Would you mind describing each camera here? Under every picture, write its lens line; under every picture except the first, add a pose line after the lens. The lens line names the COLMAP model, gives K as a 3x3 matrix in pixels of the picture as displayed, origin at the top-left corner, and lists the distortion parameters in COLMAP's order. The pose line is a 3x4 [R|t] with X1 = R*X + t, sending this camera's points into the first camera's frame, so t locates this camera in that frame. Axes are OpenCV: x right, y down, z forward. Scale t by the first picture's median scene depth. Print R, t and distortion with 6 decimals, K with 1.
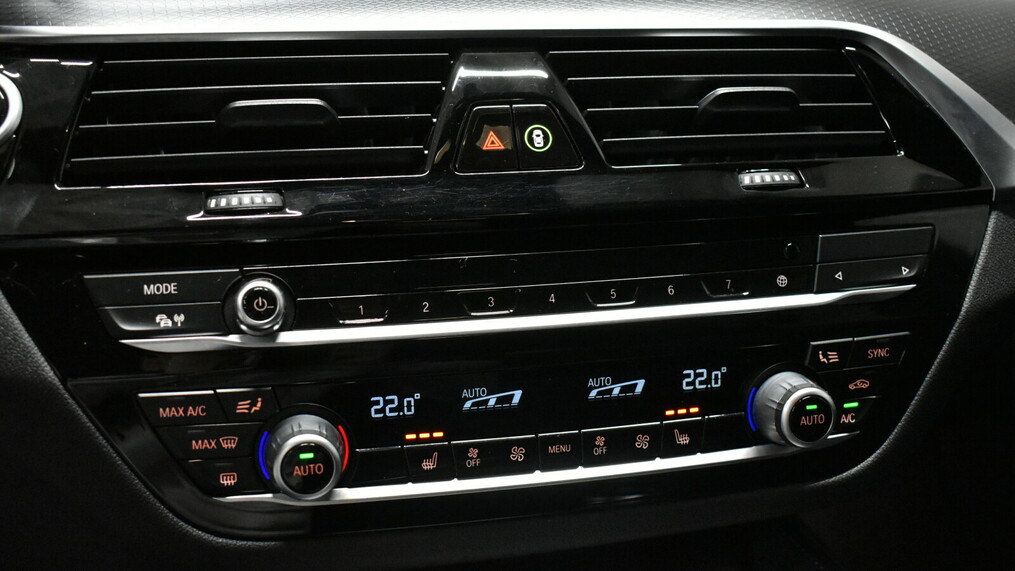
lens RADIAL K [[1151.7, 0, 507.5], [0, 1151.7, 285.5], [0, 0, 1]] dist [-0.023125, -0.030250]
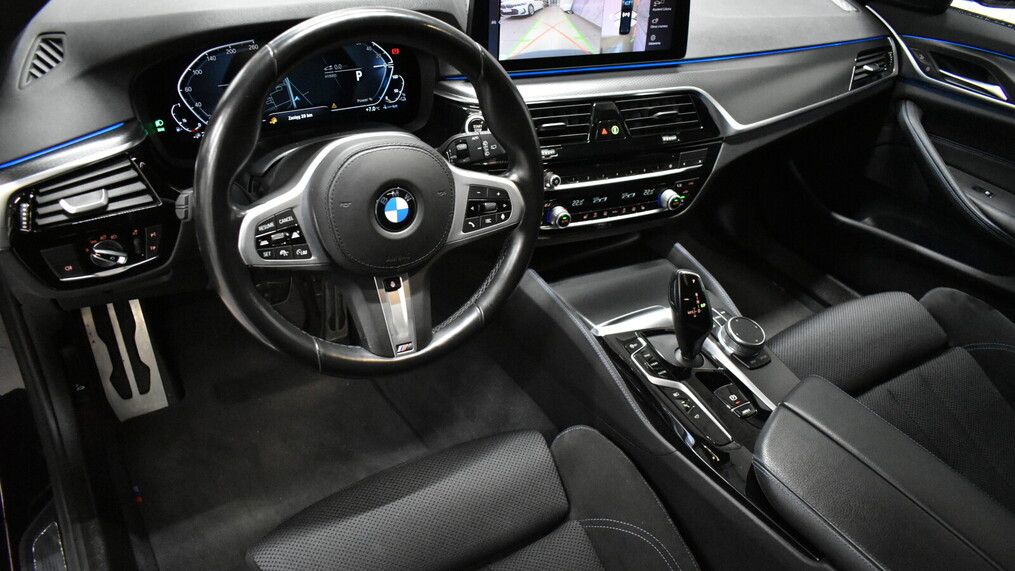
lens RADIAL K [[765.7, 0, 507.5], [0, 765.7, 285.5], [0, 0, 1]] dist [-0.005207, 0.000518]
pose [[0.977884, -0.036060, 0.206015, -0.856499], [-0.039194, 0.935979, 0.349868, -0.519041], [-0.205442, -0.350205, 0.913865, -1.389042]]
